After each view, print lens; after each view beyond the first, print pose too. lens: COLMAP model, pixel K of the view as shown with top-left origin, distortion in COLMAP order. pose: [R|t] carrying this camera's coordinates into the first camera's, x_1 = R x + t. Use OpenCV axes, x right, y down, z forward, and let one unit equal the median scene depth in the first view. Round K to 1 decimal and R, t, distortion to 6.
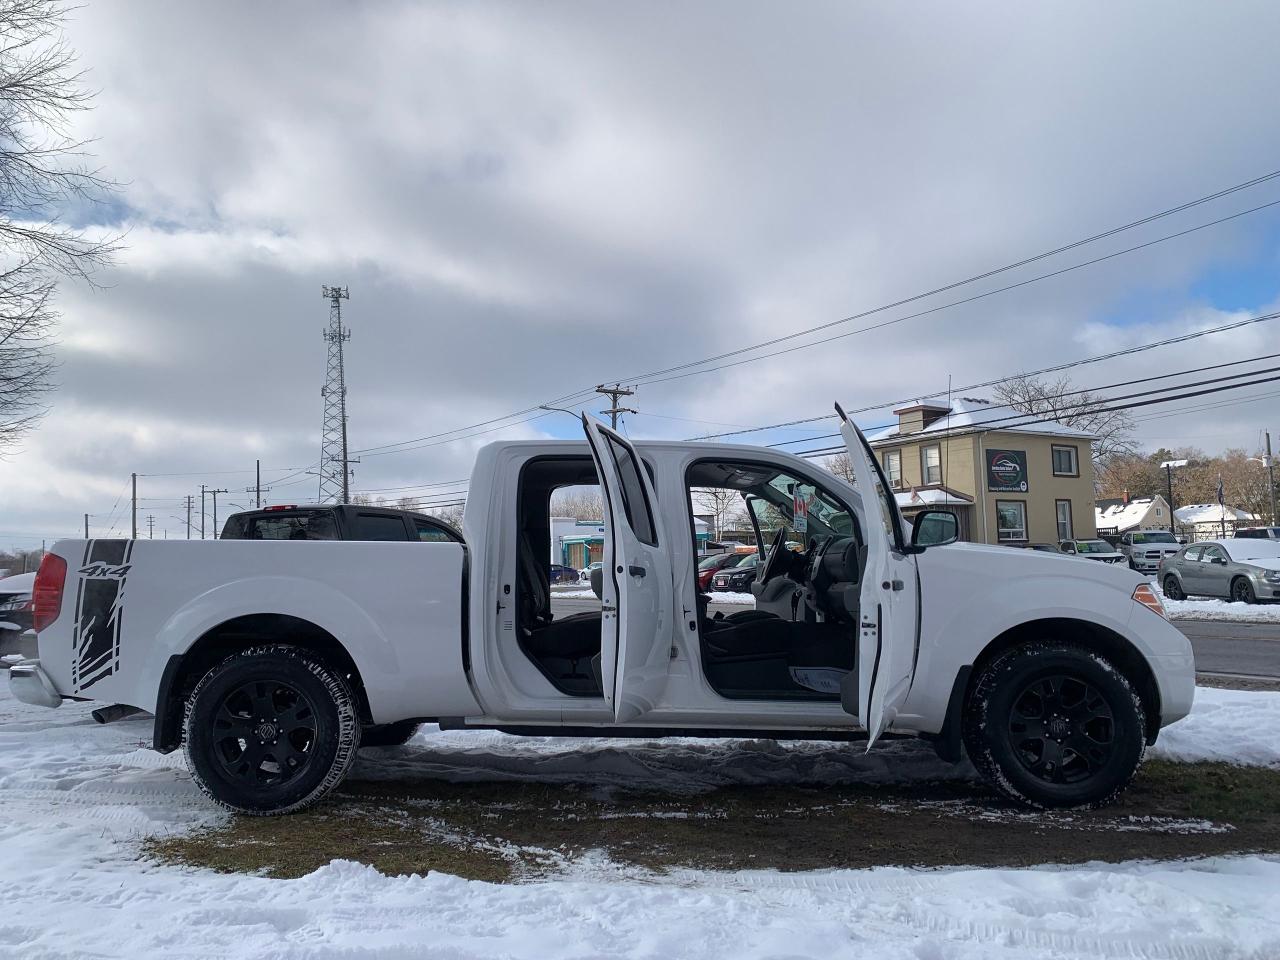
lens RADIAL K [[982.9, 0, 626.4], [0, 982.9, 504.4], [0, 0, 1]] dist [0.005835, 0.003196]
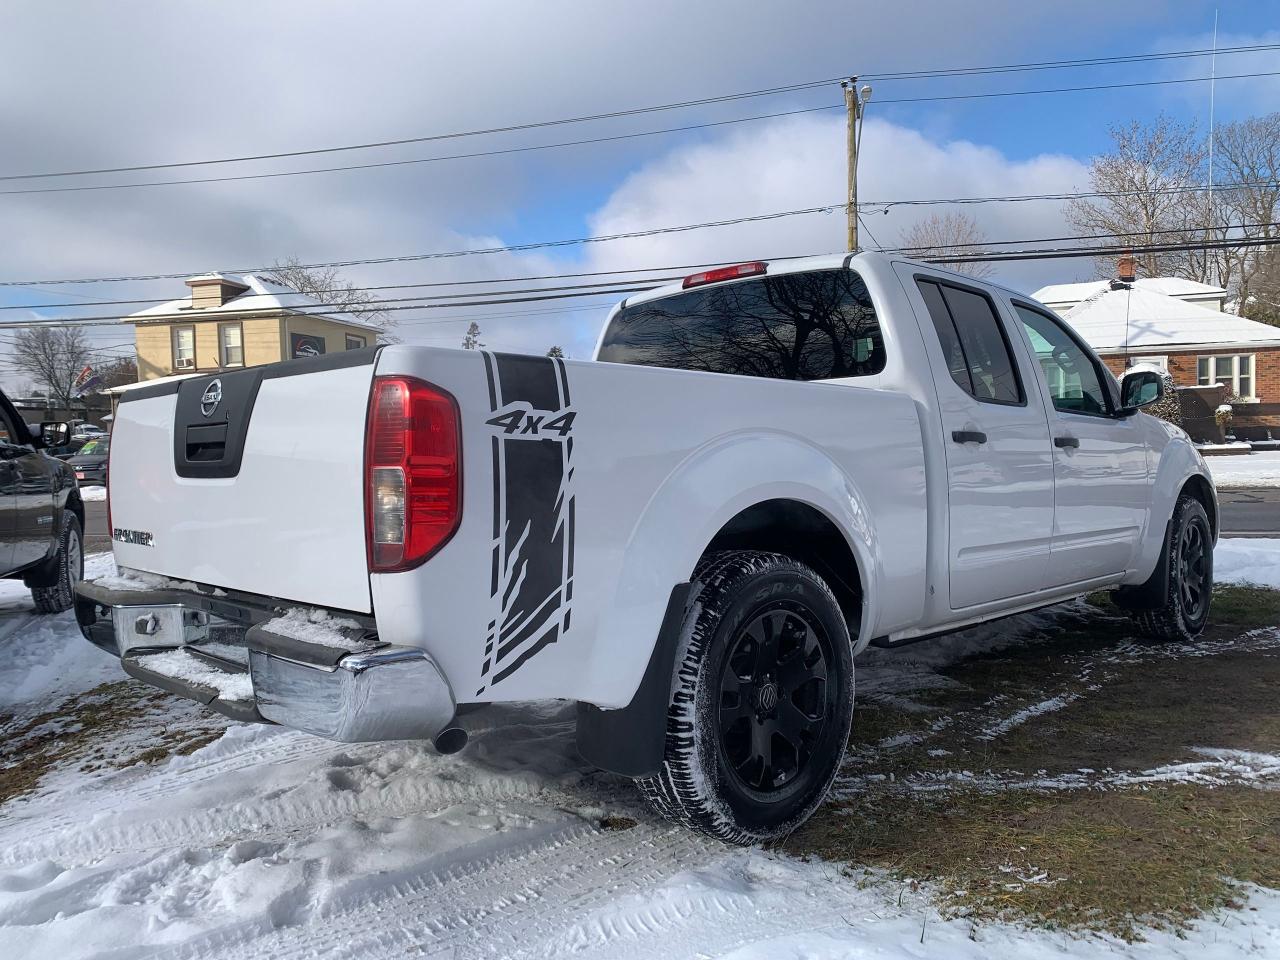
lens RADIAL K [[983.3, 0, 633.7], [0, 983.3, 463.5], [0, 0, 1]] dist [0.009316, -0.005673]
pose [[0.701642, -0.012834, 0.712414, -0.827042], [-0.037462, 0.997790, 0.054871, 0.059671], [-0.711544, -0.065188, 0.699611, 0.641813]]
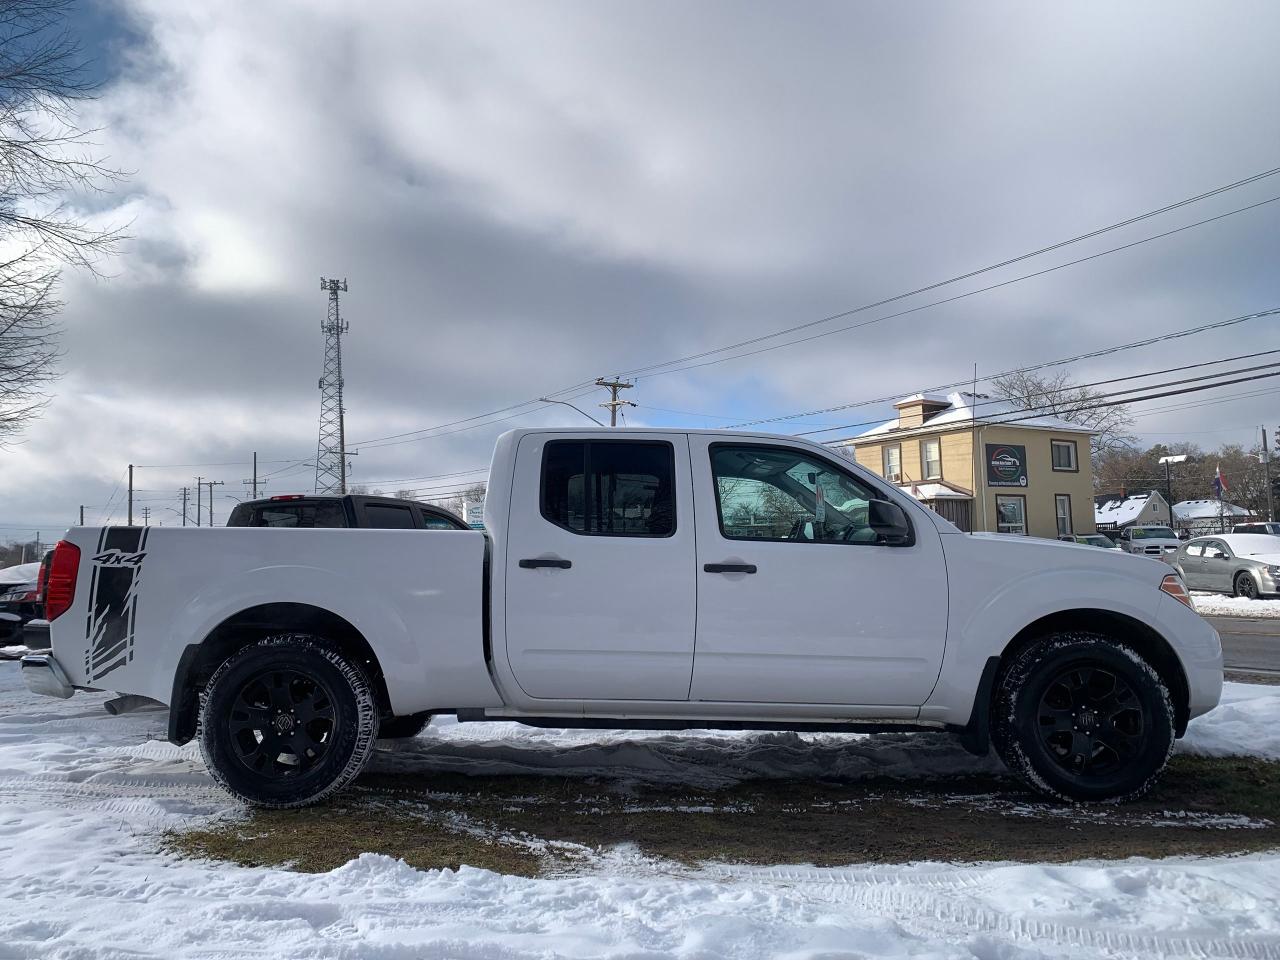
lens RADIAL K [[985.1, 0, 627.4], [0, 985.1, 484.3], [0, 0, 1]] dist [0.003251, 0.007399]
pose [[0.999984, 0.003653, 0.004352, -0.026431], [-0.003591, 0.999895, -0.014047, 0.005175], [-0.004402, 0.014031, 0.999892, 0.010721]]
